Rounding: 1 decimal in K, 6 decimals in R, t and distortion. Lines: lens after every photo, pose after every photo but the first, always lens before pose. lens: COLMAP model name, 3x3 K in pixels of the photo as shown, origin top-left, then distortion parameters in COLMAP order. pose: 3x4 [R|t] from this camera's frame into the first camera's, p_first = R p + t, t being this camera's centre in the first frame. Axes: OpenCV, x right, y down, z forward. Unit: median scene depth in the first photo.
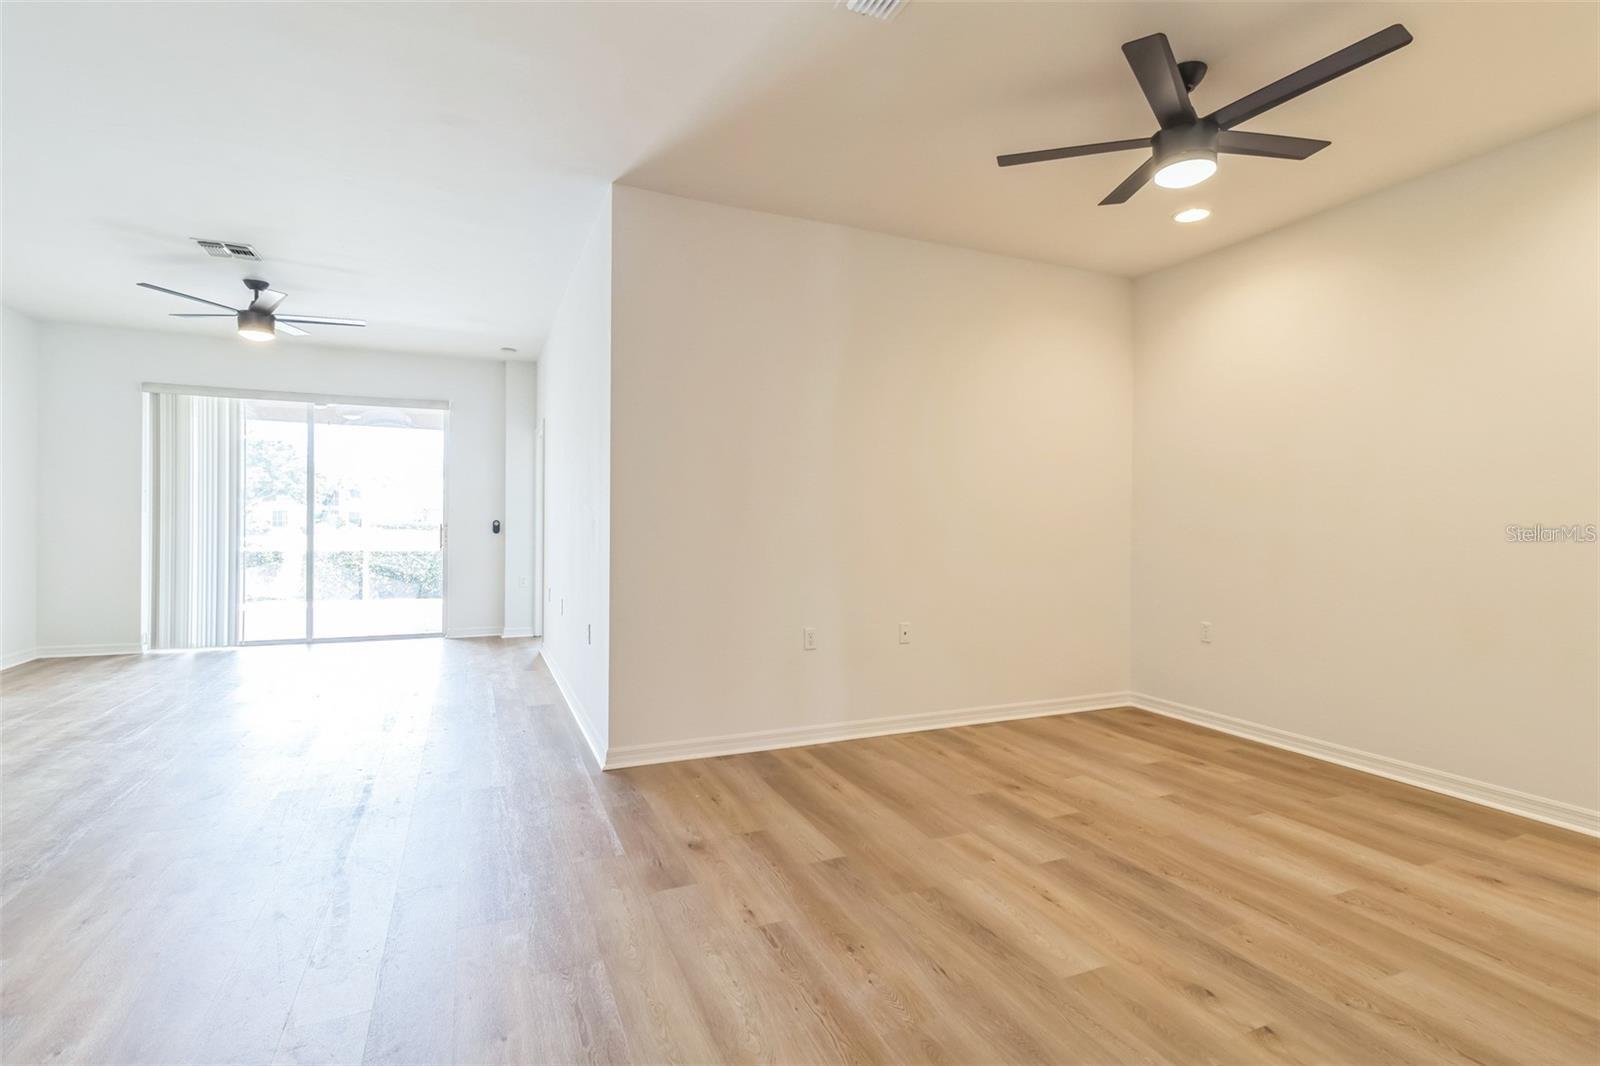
lens RADIAL K [[760.7, 0, 809.5], [0, 760.7, 528.8], [0, 0, 1]] dist [0.000369, 0.001352]
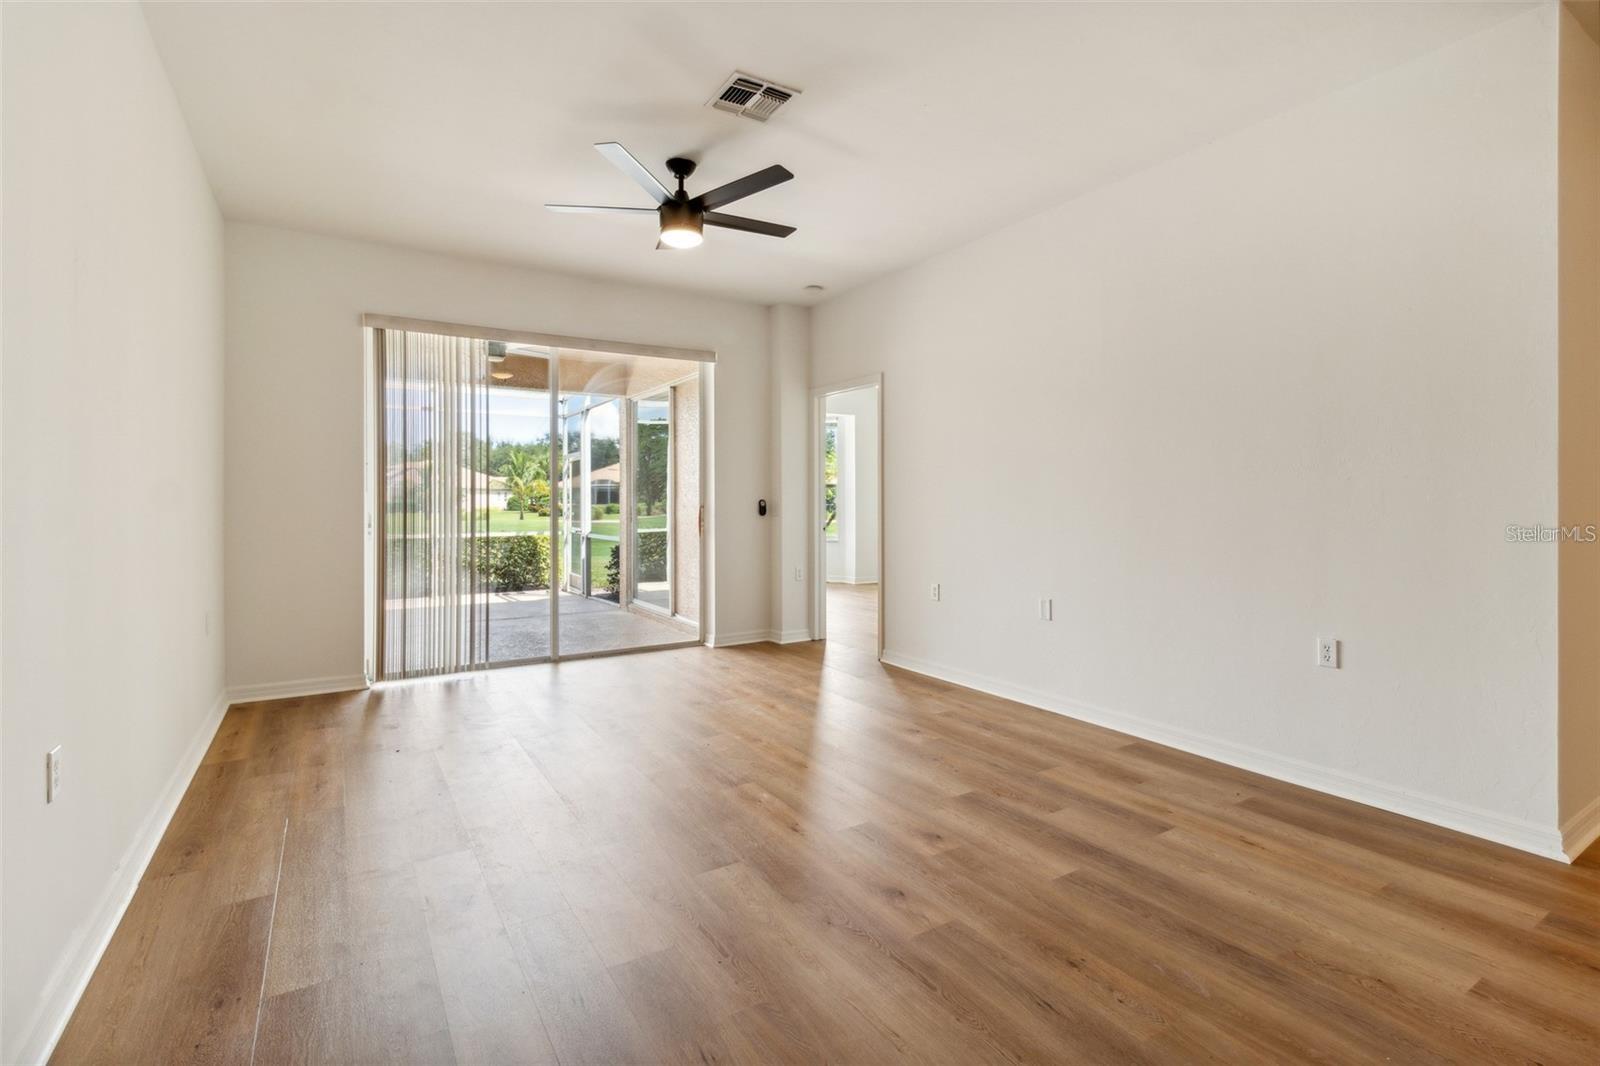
lens RADIAL K [[760.7, 0, 761.8], [0, 760.7, 494.8], [0, 0, 1]] dist [0.000369, 0.001352]
pose [[0.994321, 0.000773, 0.106417, -0.535394], [0.001963, 0.999670, -0.025607, 0.002469], [-0.106401, 0.025671, 0.993992, 0.217499]]
